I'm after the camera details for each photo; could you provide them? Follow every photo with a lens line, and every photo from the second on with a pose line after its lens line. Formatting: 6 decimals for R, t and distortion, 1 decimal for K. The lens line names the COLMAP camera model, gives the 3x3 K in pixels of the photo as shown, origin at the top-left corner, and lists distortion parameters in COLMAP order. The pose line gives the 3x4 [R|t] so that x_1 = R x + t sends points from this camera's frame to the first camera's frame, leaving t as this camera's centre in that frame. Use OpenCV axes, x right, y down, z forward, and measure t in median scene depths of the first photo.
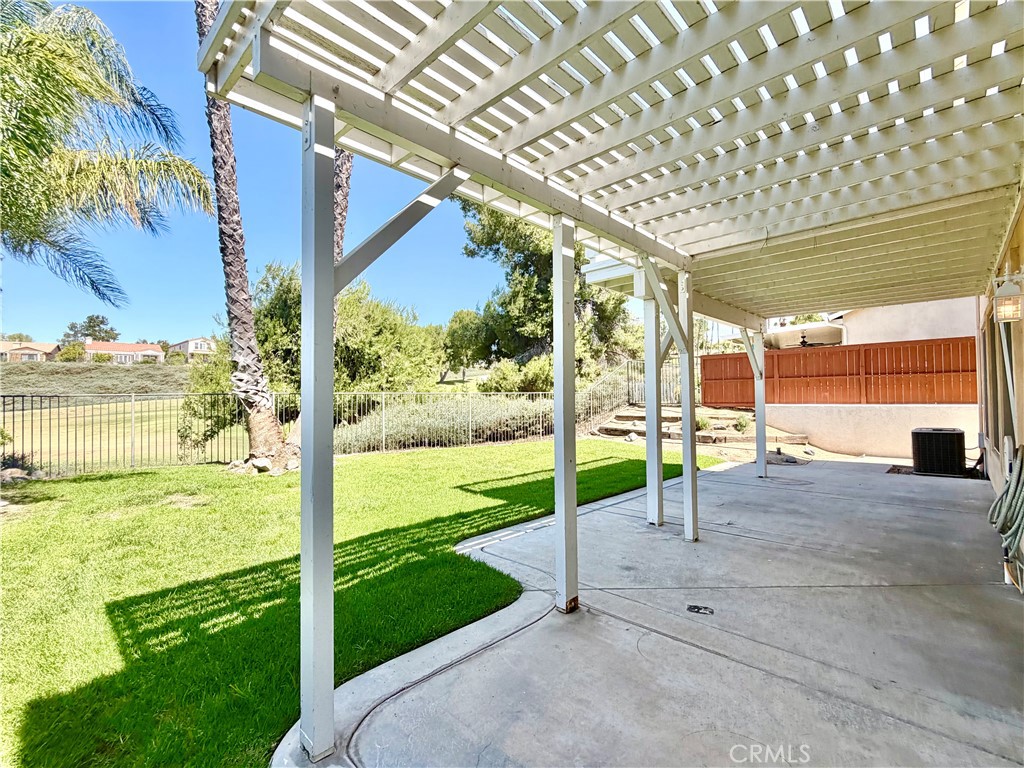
lens RADIAL K [[455.3, 0, 512.0], [0, 455.3, 384.0], [0, 0, 1]] dist [-0.002083, -0.000196]
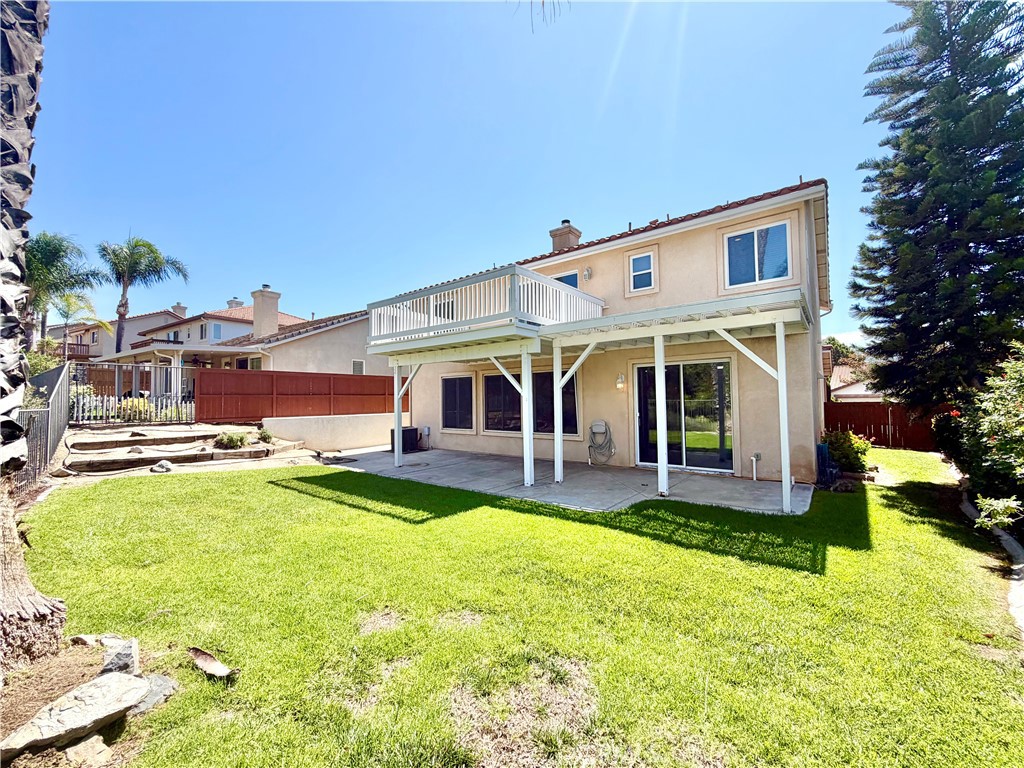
lens RADIAL K [[406.7, 0, 506.9], [0, 406.7, 386.1], [0, 0, 1]] dist [0.000620, 0.000158]
pose [[-0.097636, 0.048346, 0.994047, -0.532222], [-0.016516, 0.998603, -0.050190, 0.007611], [-0.995085, -0.021318, -0.096702, 0.542869]]
